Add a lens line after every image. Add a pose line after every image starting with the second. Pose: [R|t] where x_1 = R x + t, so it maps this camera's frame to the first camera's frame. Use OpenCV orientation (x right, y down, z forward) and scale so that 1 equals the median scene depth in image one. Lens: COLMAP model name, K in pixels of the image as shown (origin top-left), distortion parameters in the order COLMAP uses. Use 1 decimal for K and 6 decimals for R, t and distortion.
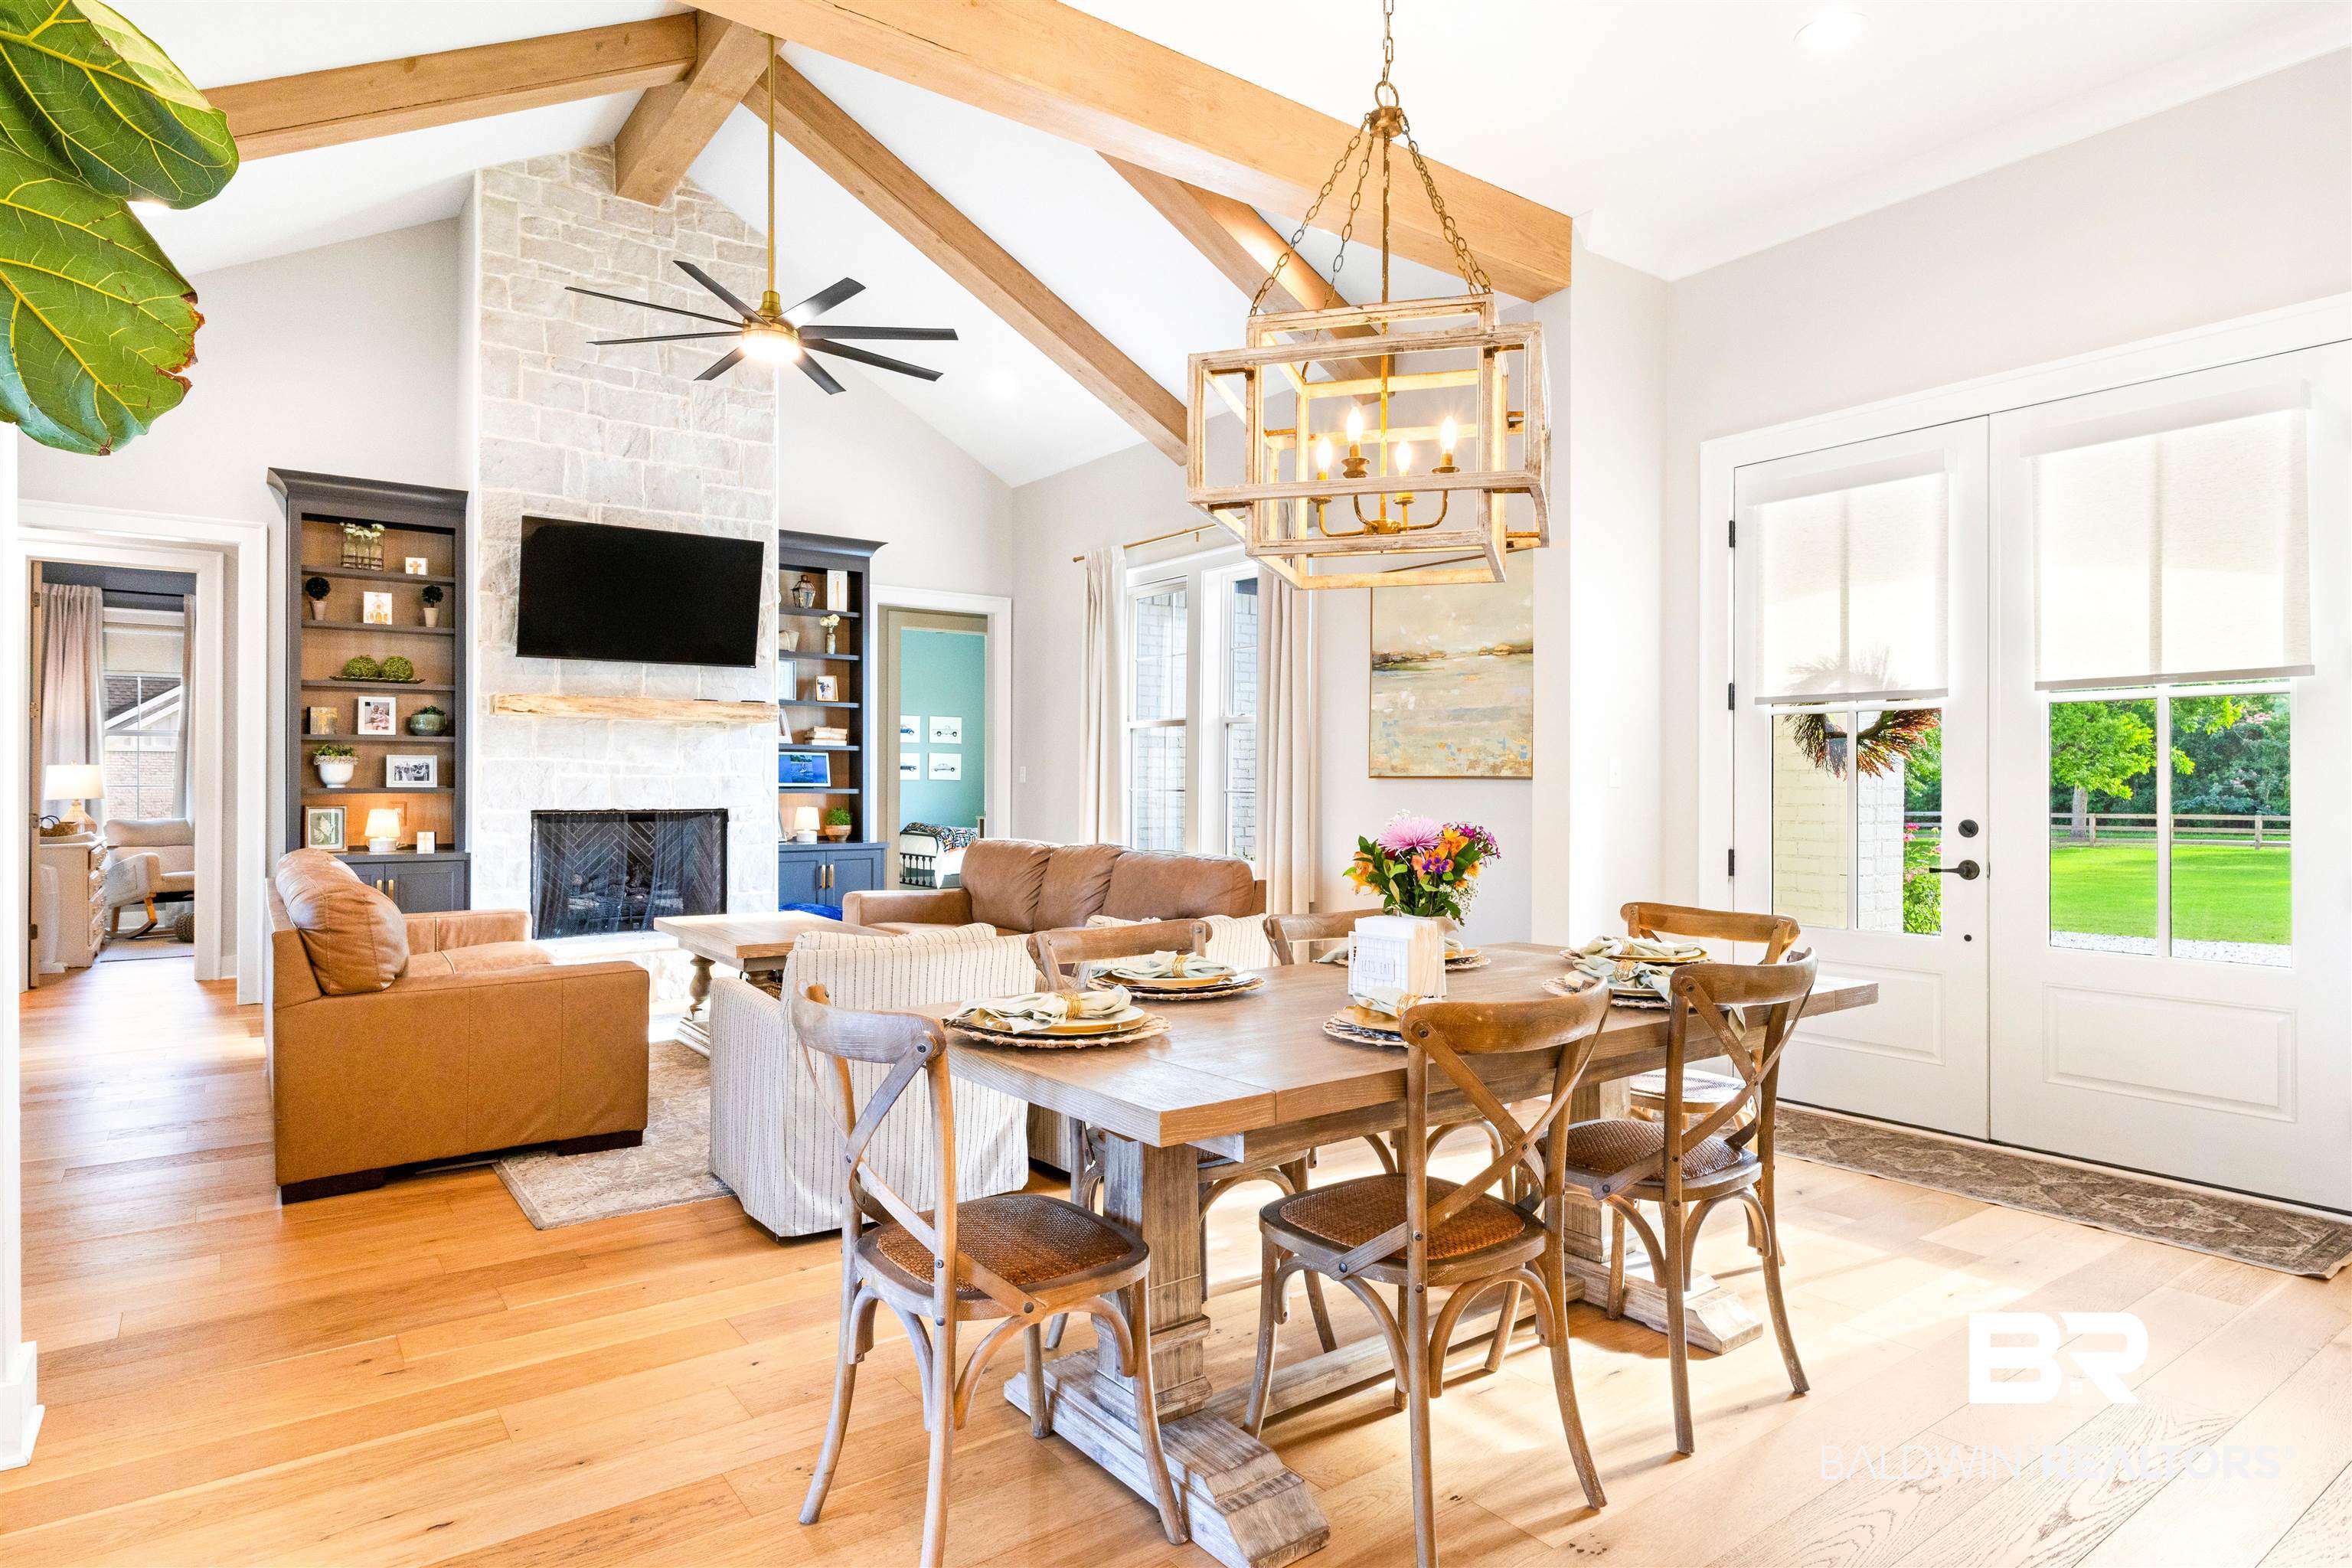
lens RADIAL K [[1309.0, 0, 1189.1], [0, 1309.0, 778.6], [0, 0, 1]] dist [0.000131, 0.000421]
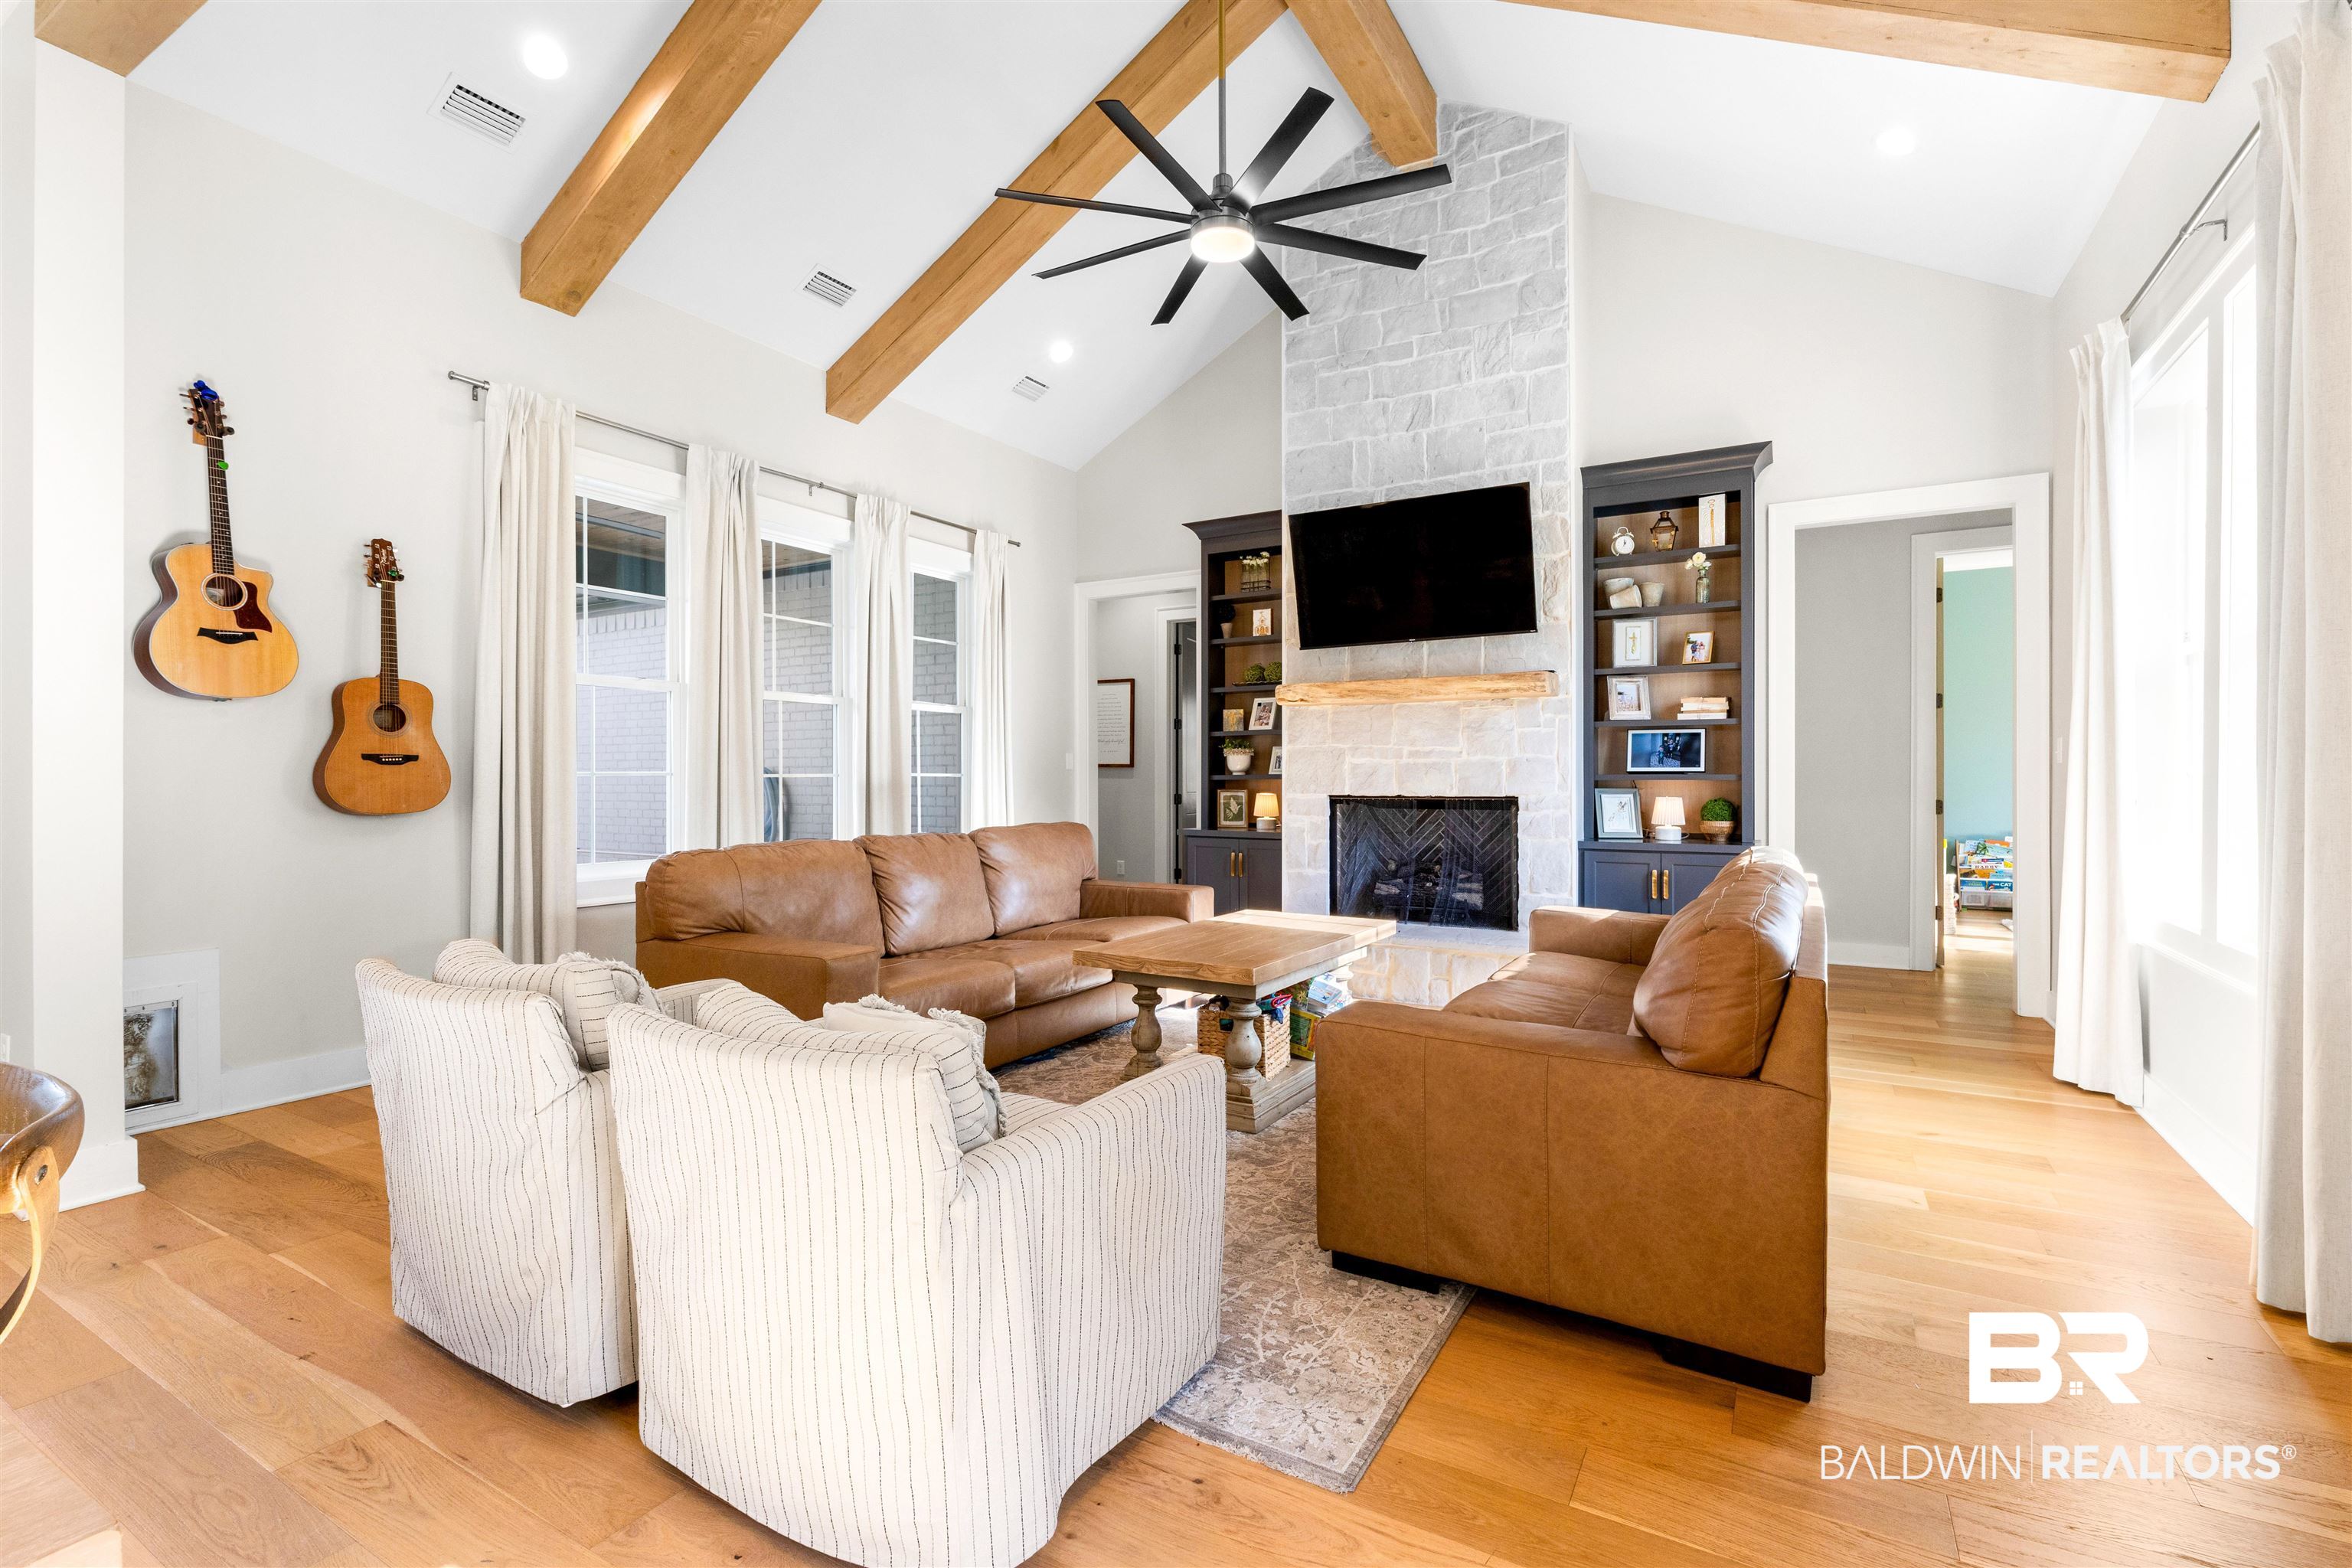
lens RADIAL K [[1060.4, 0, 1175.5], [0, 1060.4, 775.0], [0, 0, 1]] dist [-0.001747, 0.000756]
pose [[0.389739, -0.006741, -0.920901, 0.222047], [0.006213, 0.999970, -0.004690, 0.010857], [0.920904, -0.003893, 0.389769, 0.535701]]
